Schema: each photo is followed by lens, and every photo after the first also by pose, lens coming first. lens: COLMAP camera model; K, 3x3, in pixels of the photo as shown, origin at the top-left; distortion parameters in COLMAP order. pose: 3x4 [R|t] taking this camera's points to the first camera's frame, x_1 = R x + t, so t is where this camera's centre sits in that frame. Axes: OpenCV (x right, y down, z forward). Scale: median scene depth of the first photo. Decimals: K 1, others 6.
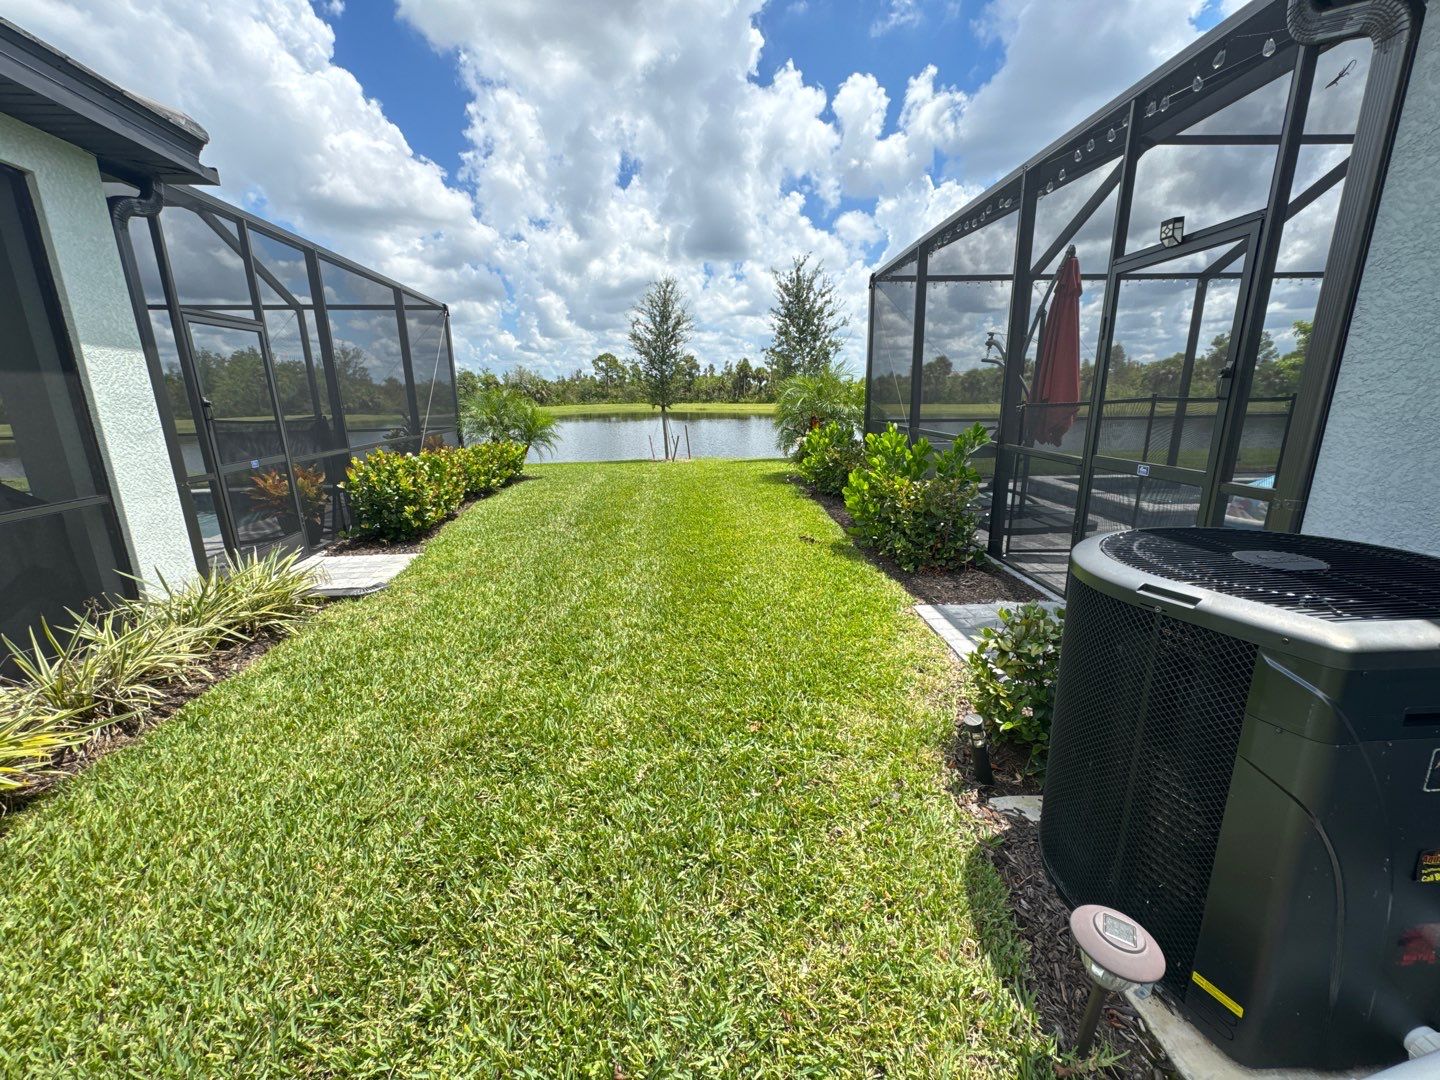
lens RADIAL K [[581.6, 0, 720.0], [0, 581.6, 540.0], [0, 0, 1]] dist [0.014086, 0.000034]
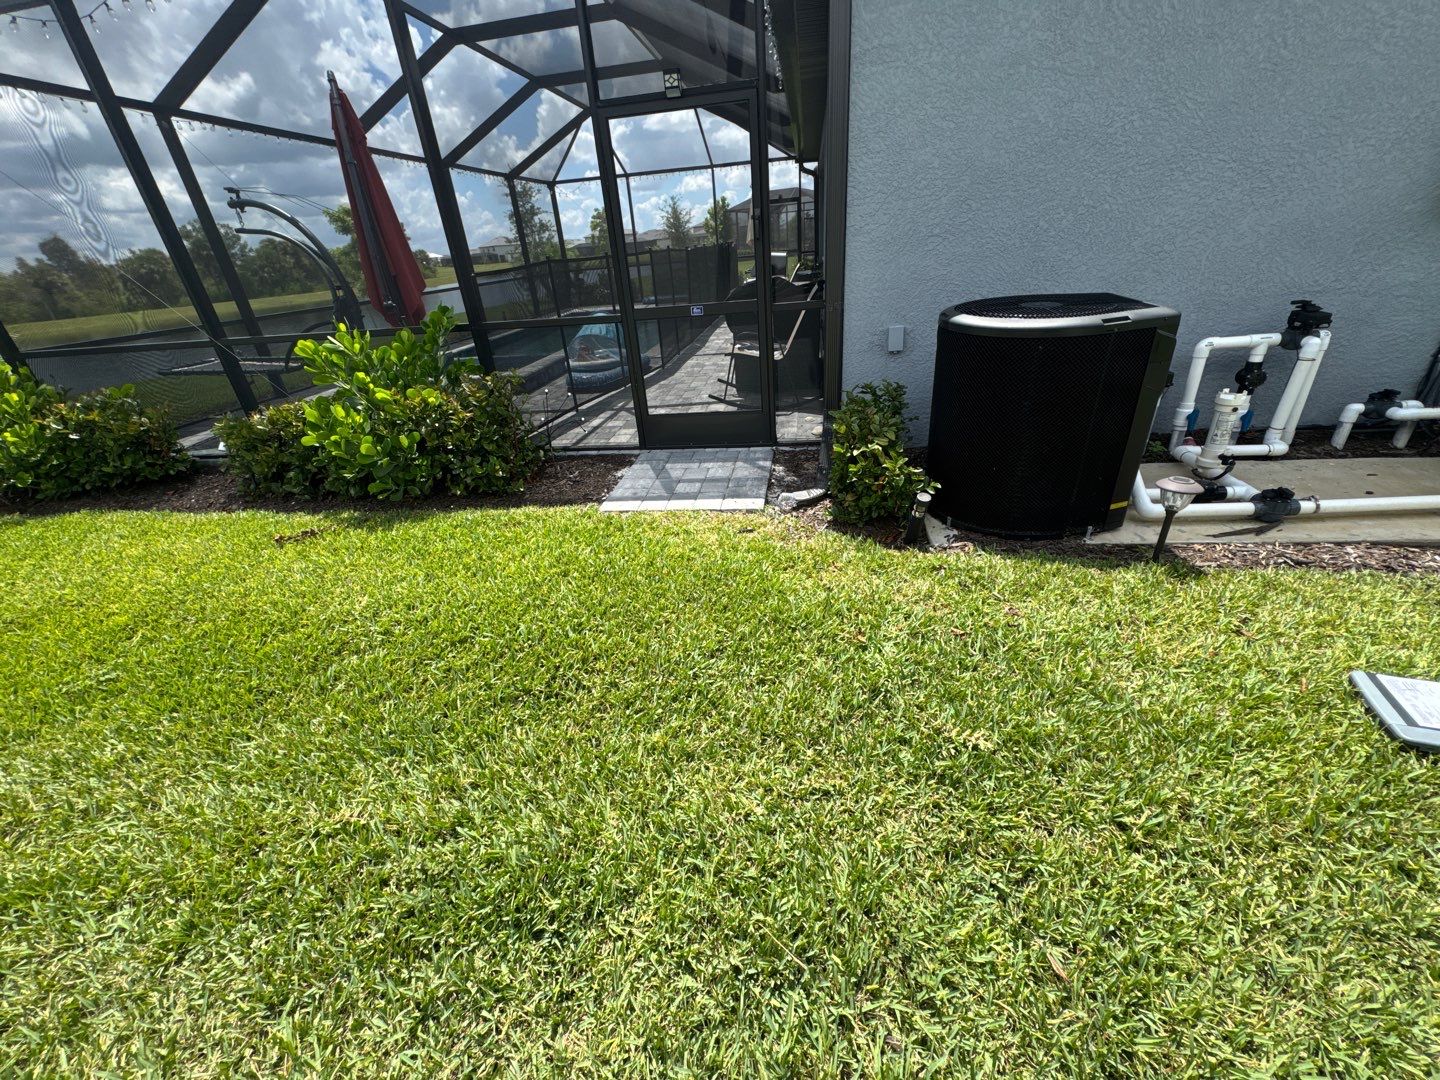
lens RADIAL K [[581.6, 0, 720.0], [0, 581.6, 540.0], [0, 0, 1]] dist [0.014086, 0.000034]
pose [[0.162342, -0.455025, 0.875556, -0.468210], [0.315022, 0.864791, 0.391021, -0.146232], [-0.935097, 0.212341, 0.283735, 0.633778]]
